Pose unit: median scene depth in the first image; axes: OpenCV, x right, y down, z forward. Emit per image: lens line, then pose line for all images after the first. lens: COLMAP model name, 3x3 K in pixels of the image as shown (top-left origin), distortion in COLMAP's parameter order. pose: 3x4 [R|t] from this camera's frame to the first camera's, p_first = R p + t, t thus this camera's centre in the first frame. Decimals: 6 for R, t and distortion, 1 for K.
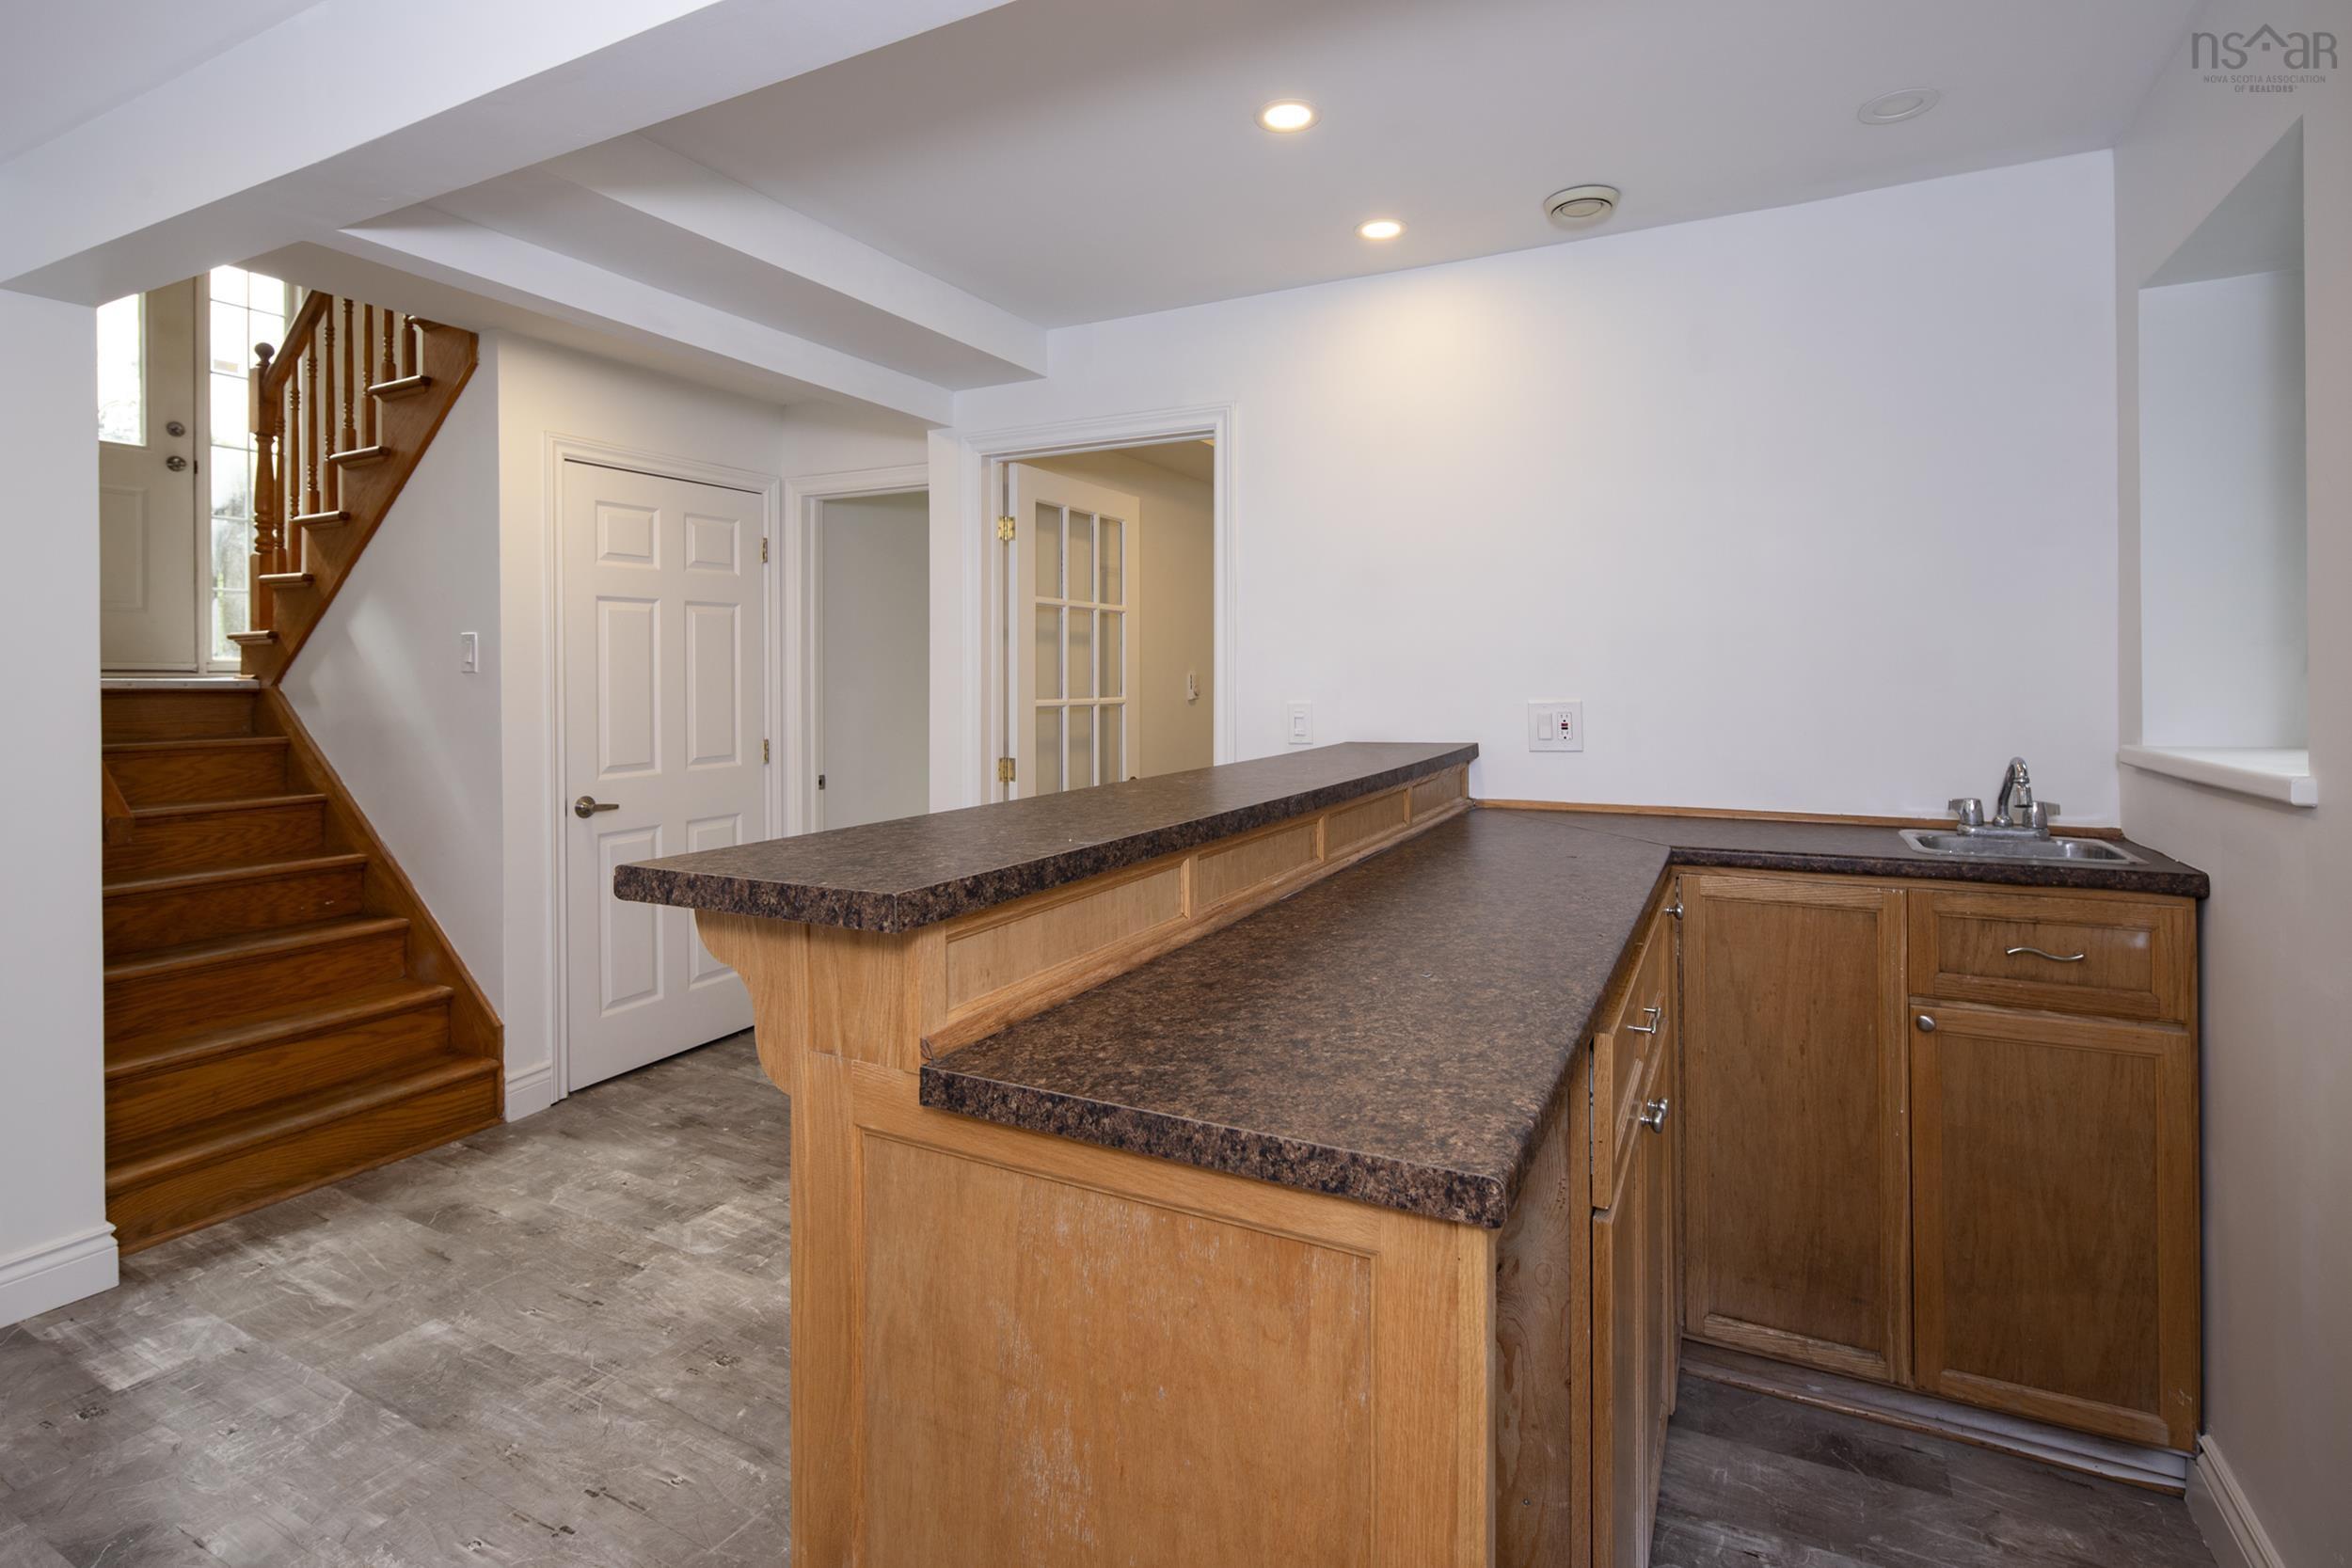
lens RADIAL K [[1126.8, 0, 1169.1], [0, 1126.8, 673.8], [0, 0, 1]] dist [-0.002732, -0.001565]
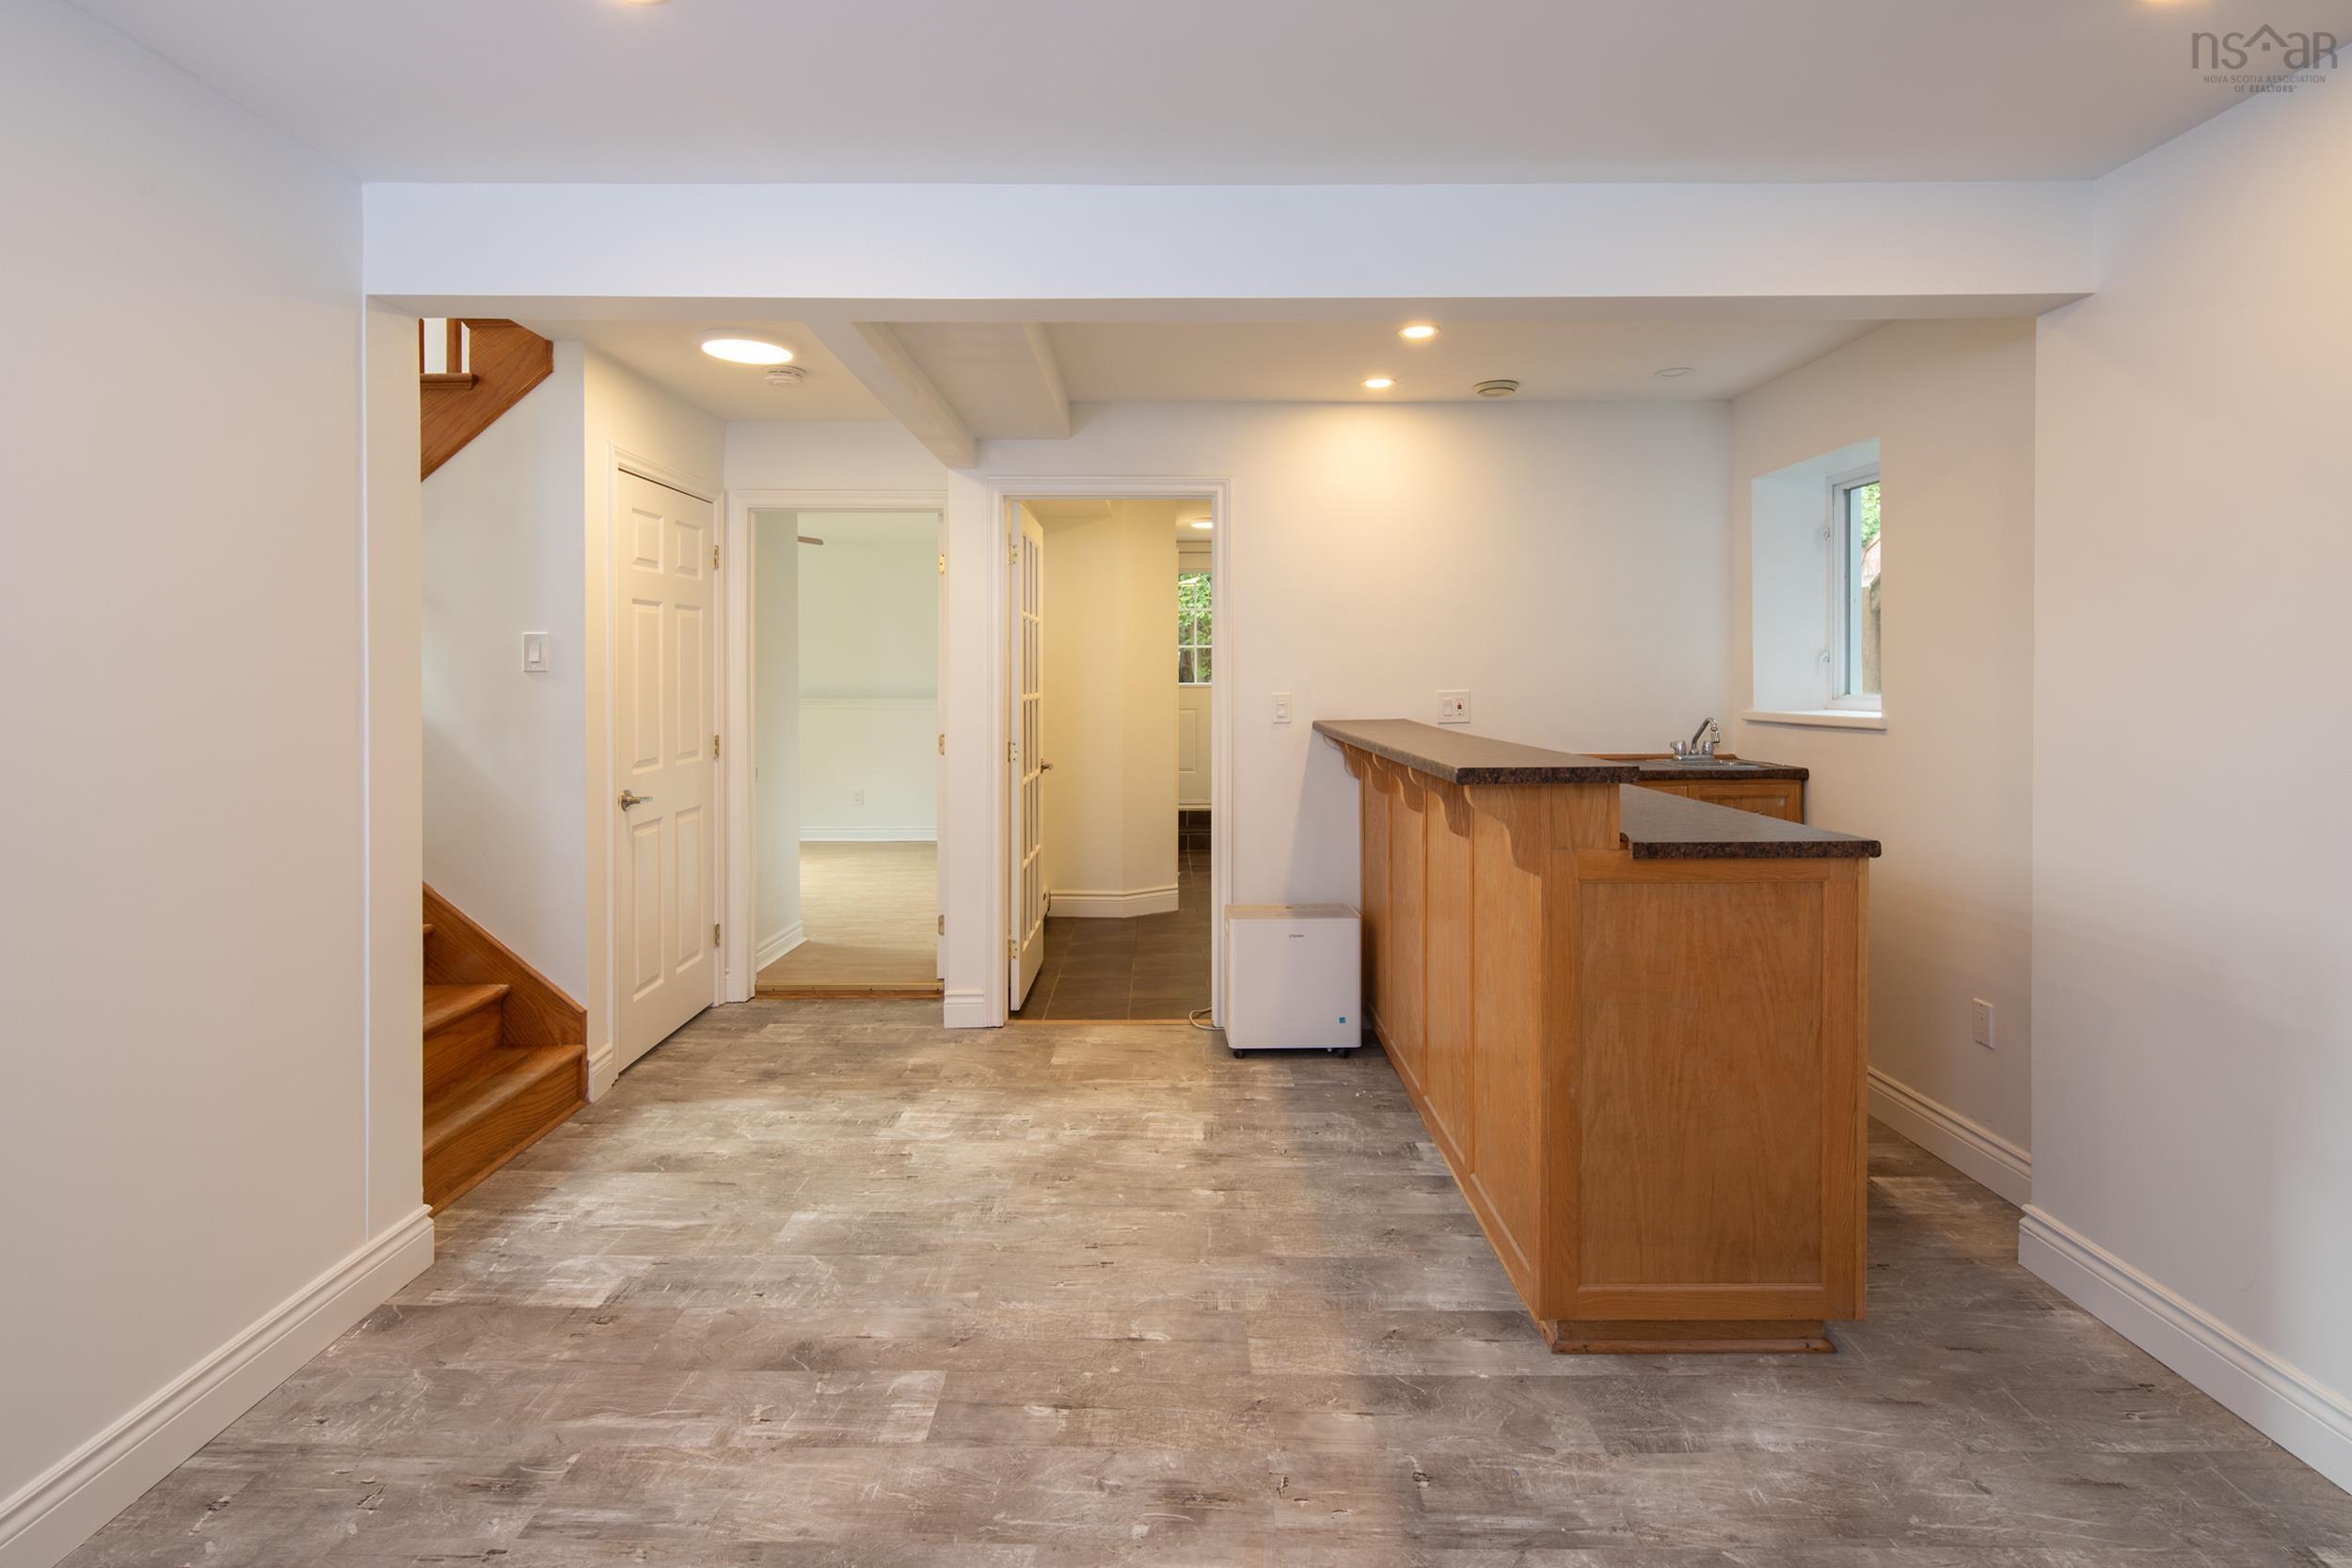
lens RADIAL K [[1123.7, 0, 1157.1], [0, 1123.7, 673.8], [0, 0, 1]] dist [-0.000362, -0.000216]
pose [[0.887849, 0.001684, 0.460131, -0.602349], [-0.000766, 0.999997, -0.002182, 0.002788], [-0.460134, 0.001585, 0.887848, -0.166918]]
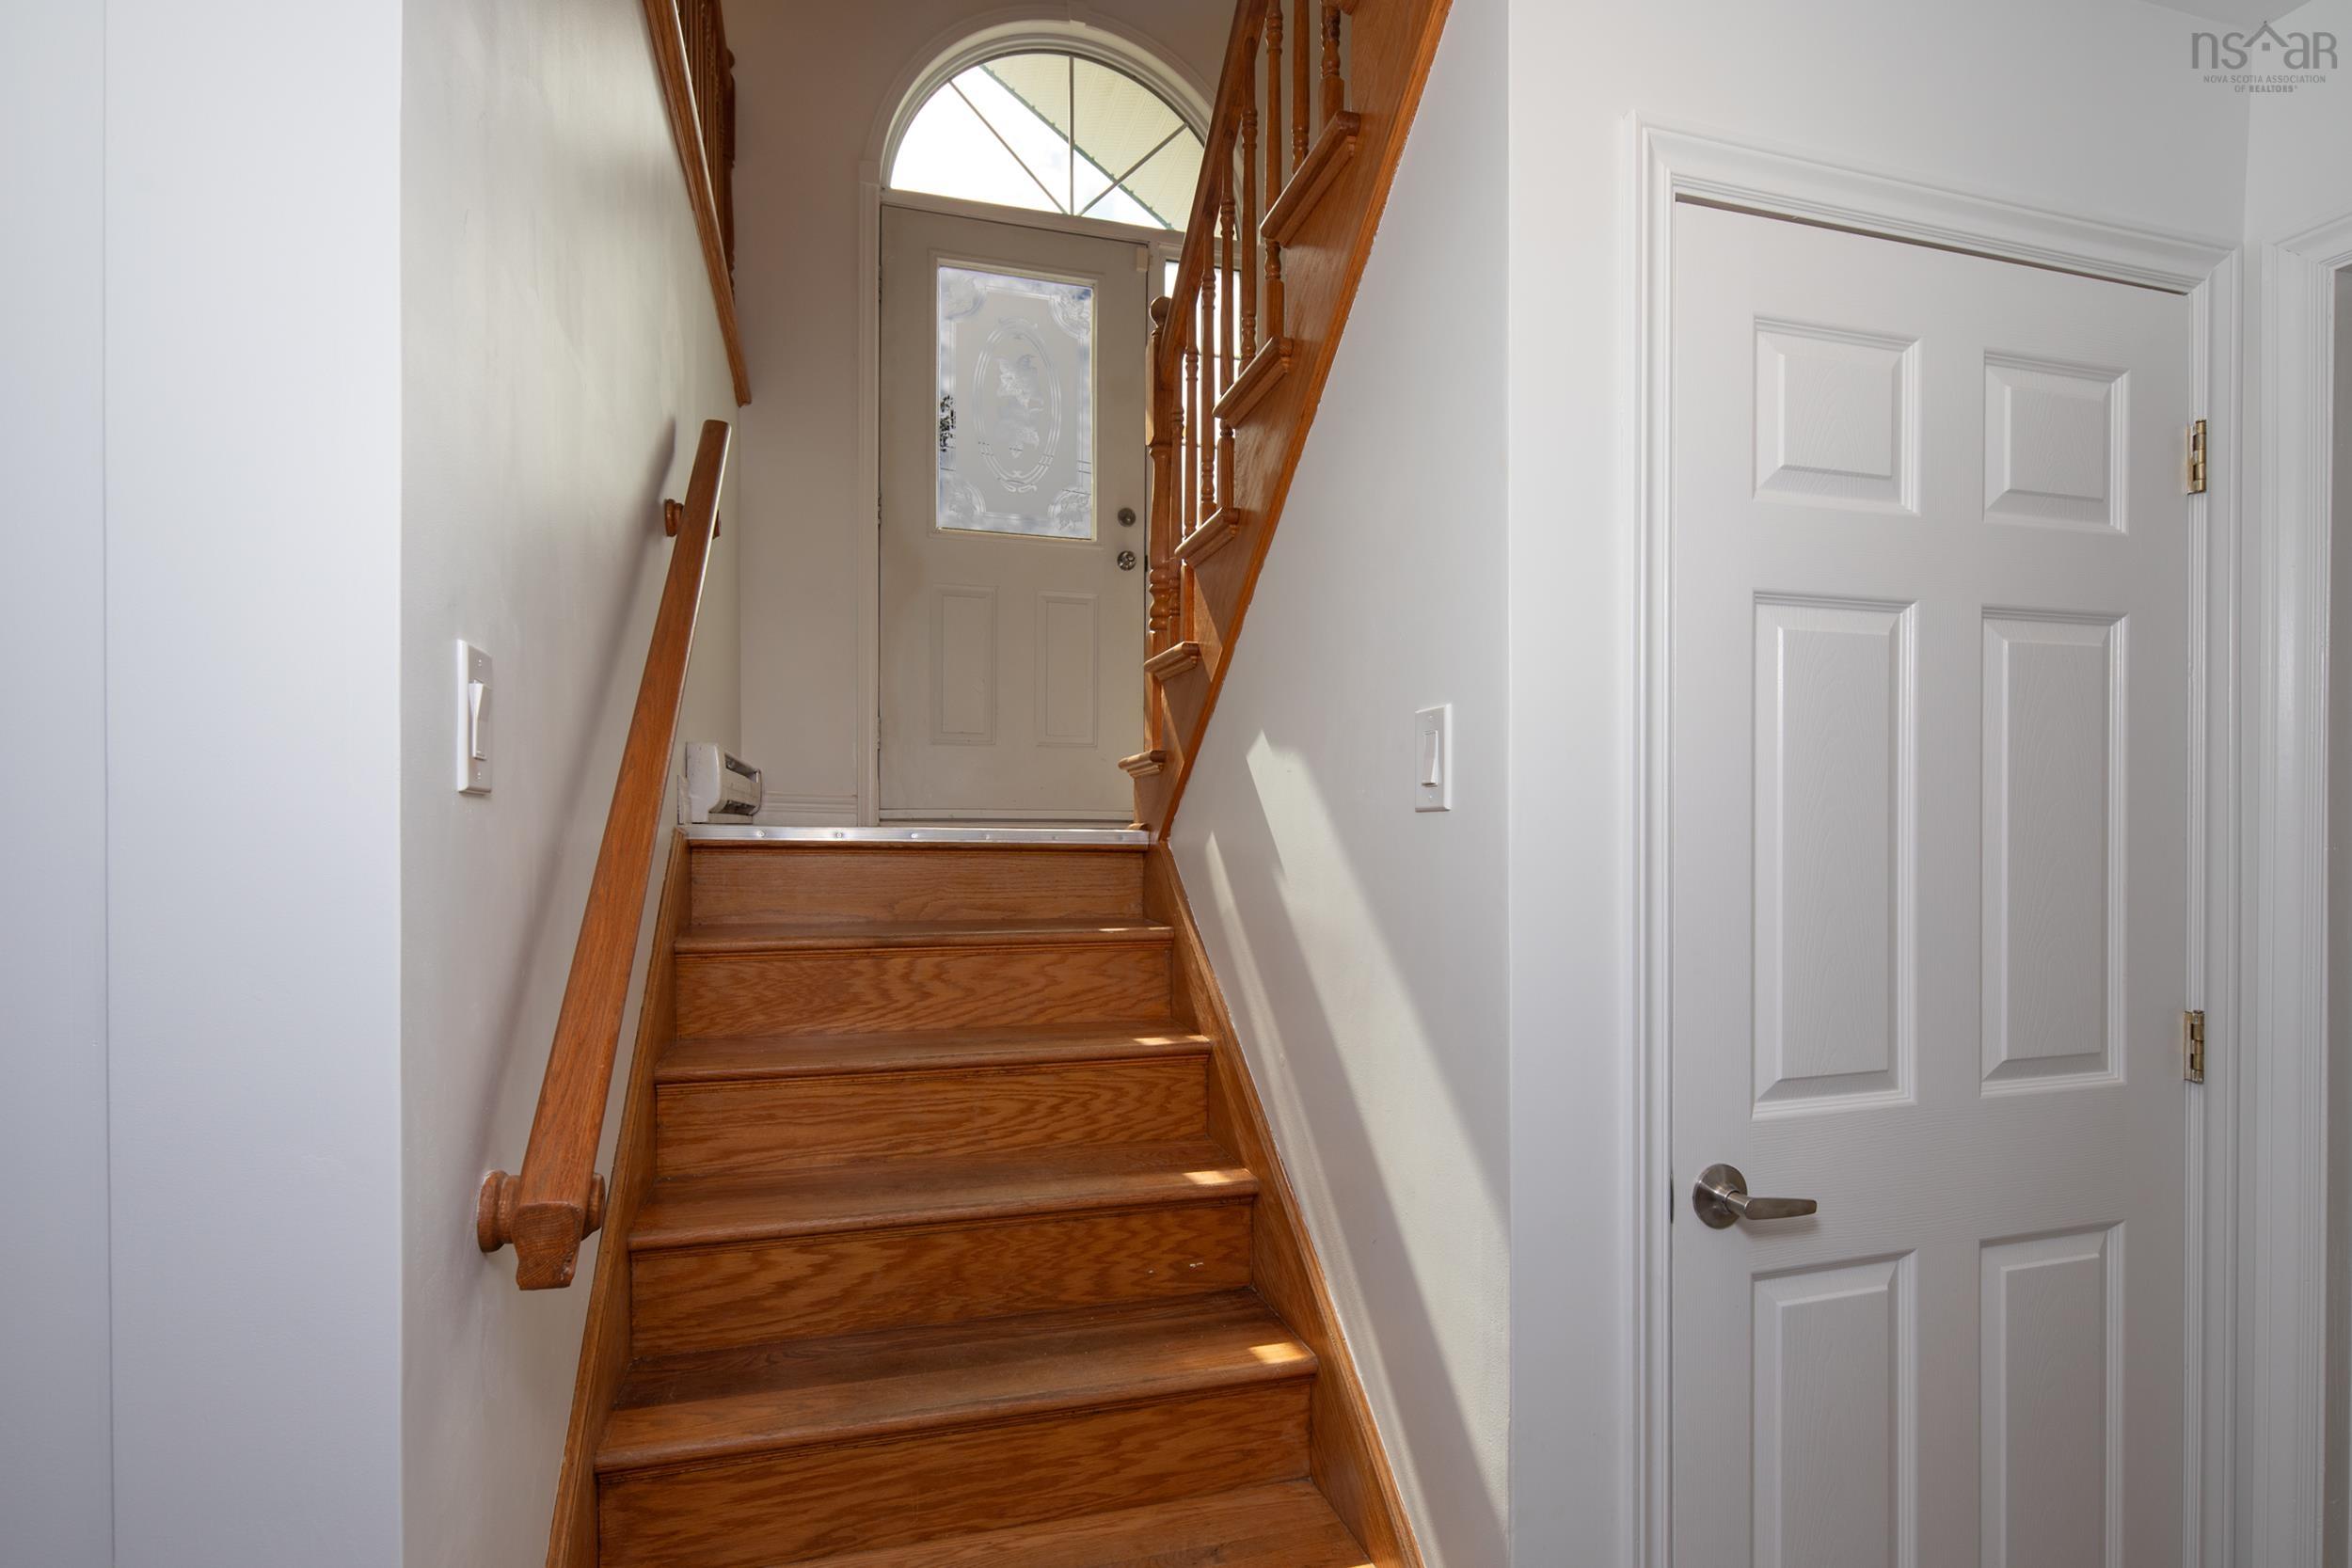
lens RADIAL K [[1121.5, 0, 1174.5], [0, 1121.5, 835.9], [0, 0, 1]] dist [0.001758, 0.000243]
pose [[0.693929, 0.006432, -0.720014, -0.413830], [-0.006094, 0.999977, 0.003060, 0.007297], [0.720017, 0.002264, 0.693952, 0.682305]]
